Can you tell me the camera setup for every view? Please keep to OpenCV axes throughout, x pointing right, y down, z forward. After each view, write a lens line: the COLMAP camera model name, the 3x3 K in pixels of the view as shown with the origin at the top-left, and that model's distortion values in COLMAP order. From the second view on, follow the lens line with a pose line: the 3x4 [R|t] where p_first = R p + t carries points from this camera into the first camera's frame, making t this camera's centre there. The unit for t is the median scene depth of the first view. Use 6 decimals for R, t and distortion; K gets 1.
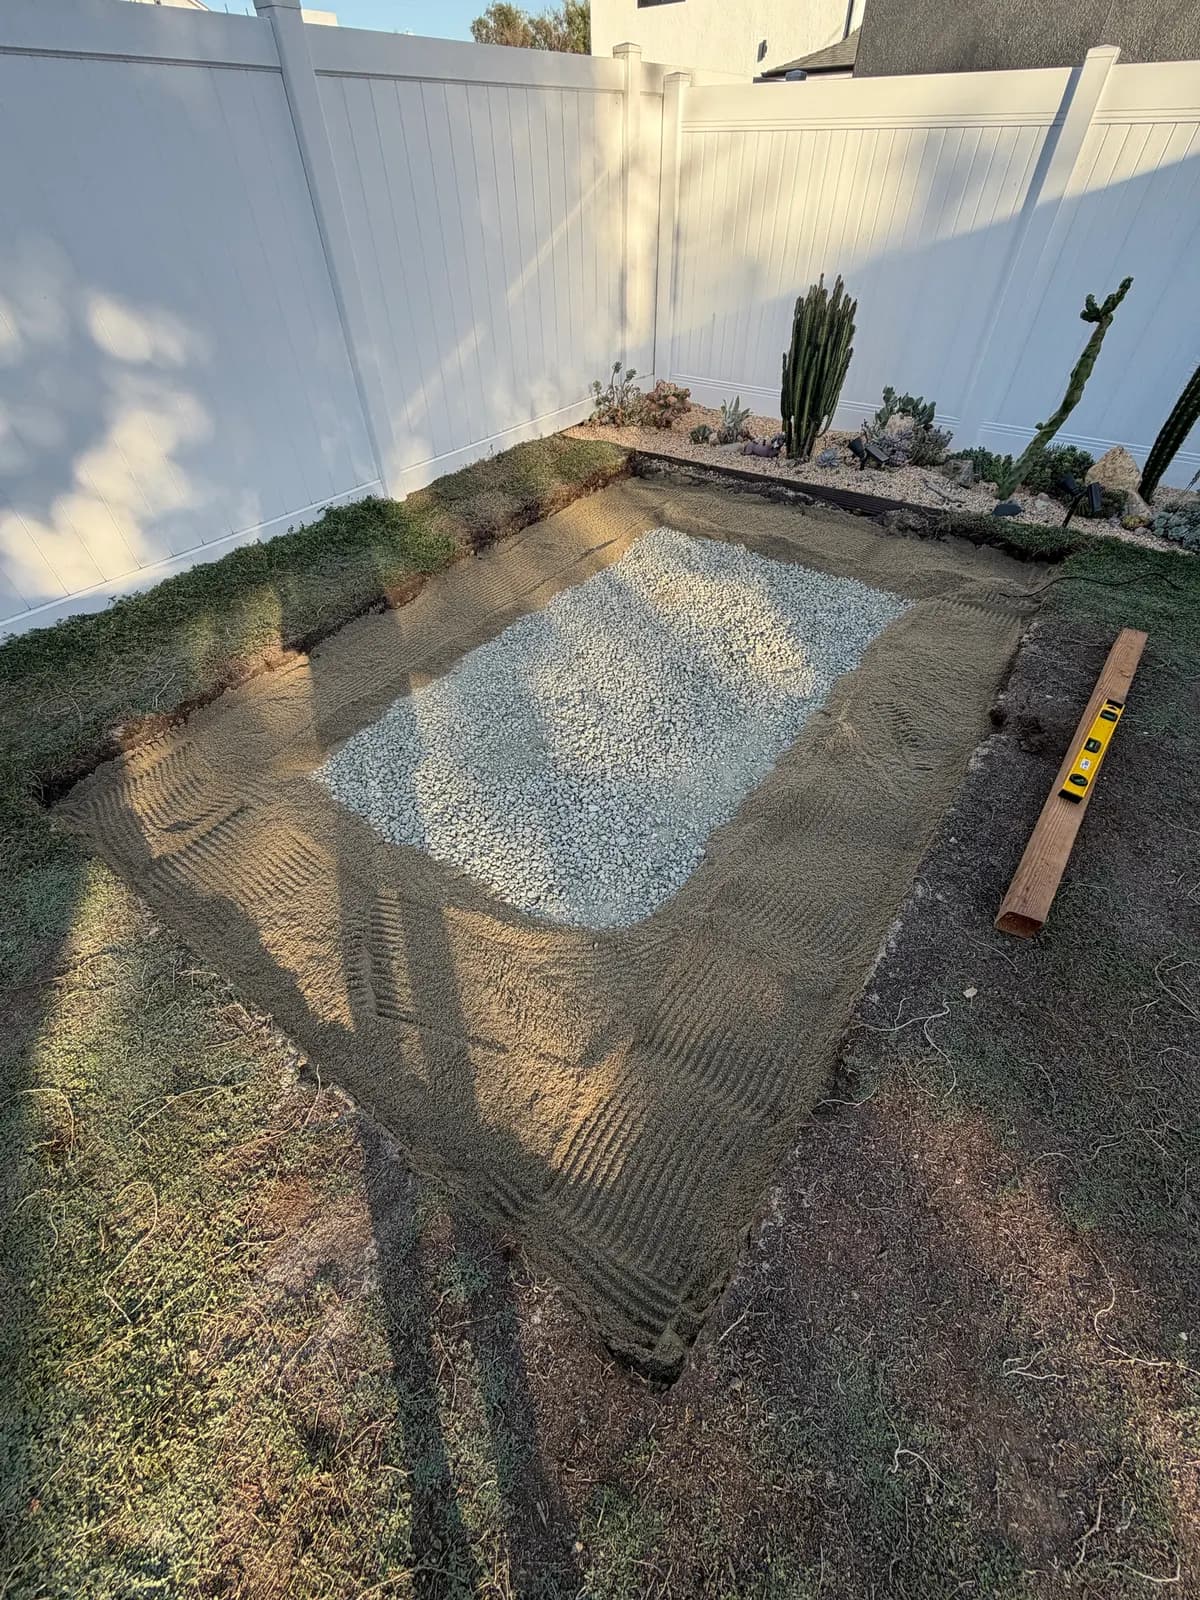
lens RADIAL K [[635.3, 0, 600.0], [0, 635.3, 800.0], [0, 0, 1]] dist [-0.000094, 0.000766]
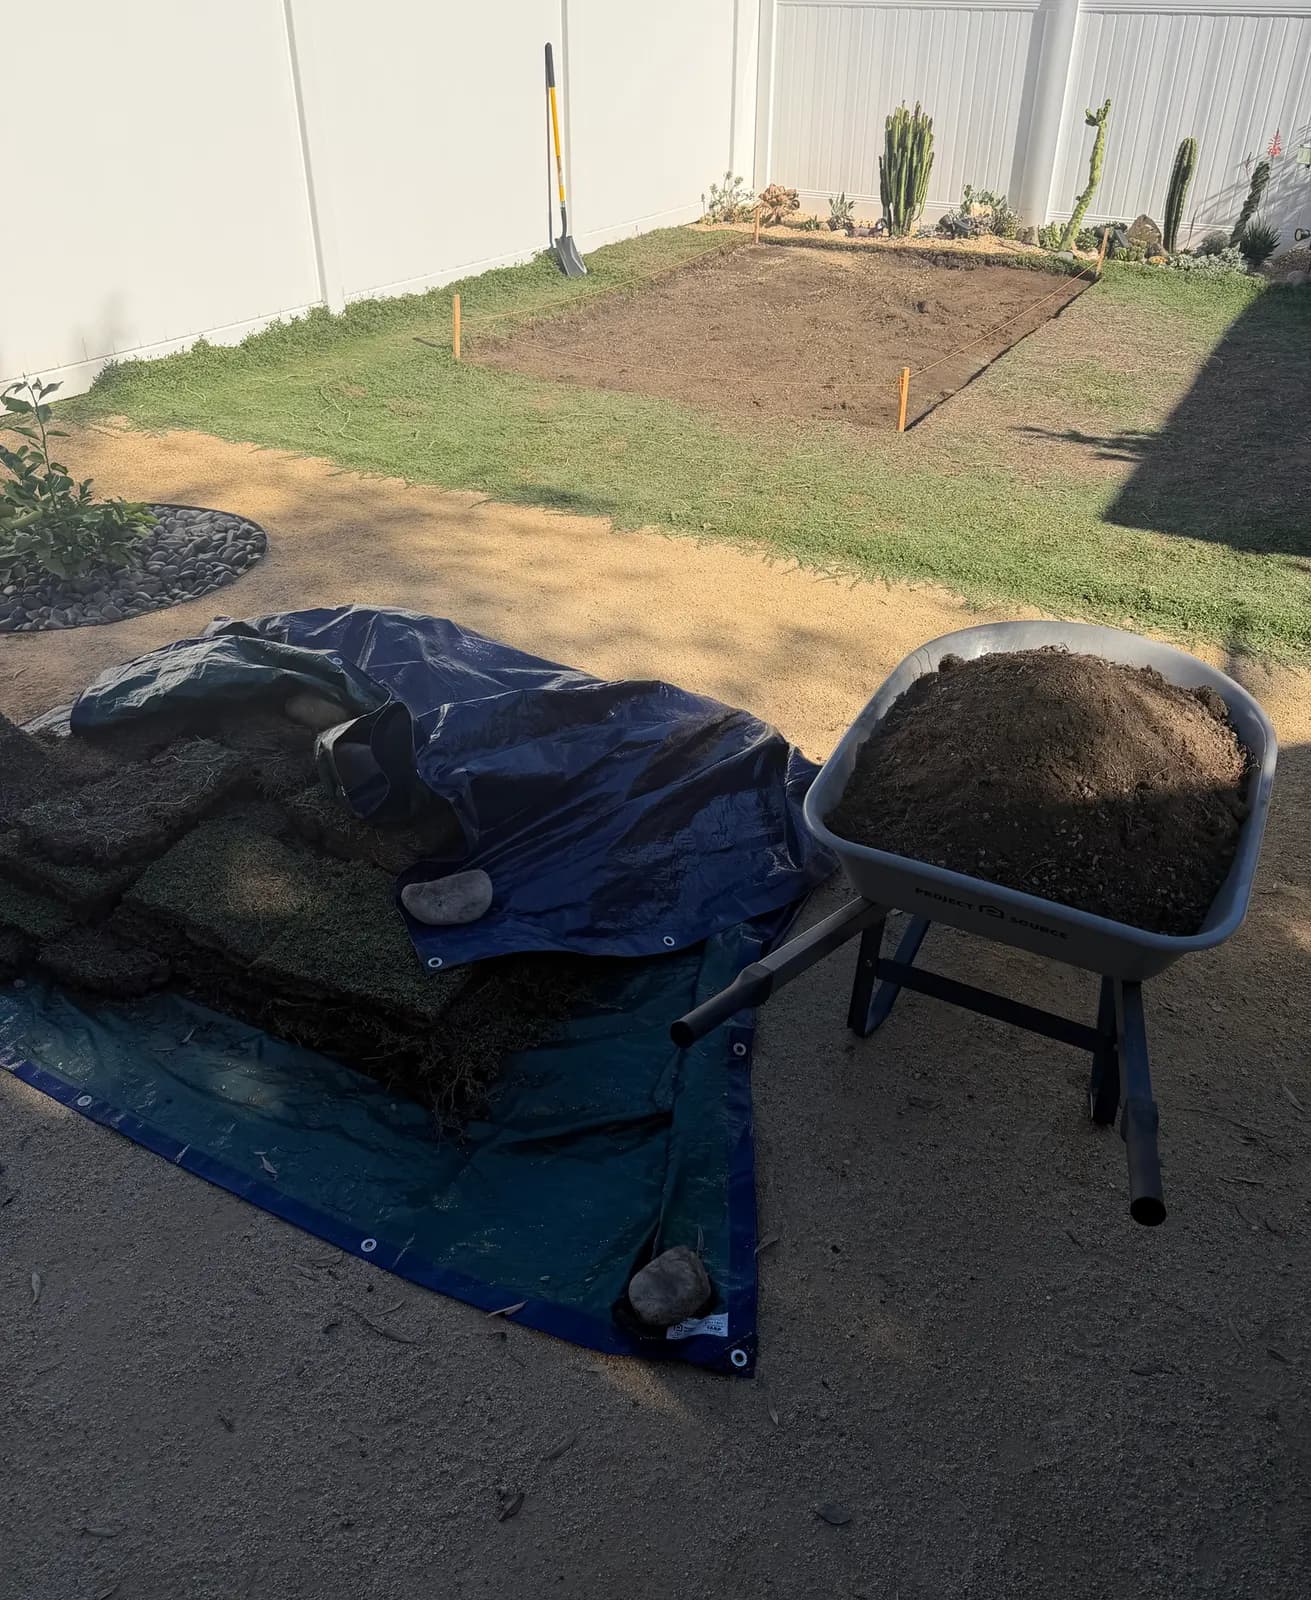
lens RADIAL K [[1306.1, 0, 655.5], [0, 1306.1, 800.0], [0, 0, 1]] dist [-0.002656, -0.005375]
pose [[0.993526, -0.044680, 0.104449, -0.428740], [0.067597, 0.971445, -0.227430, 0.980416], [-0.091305, 0.233018, 0.968177, -1.035357]]
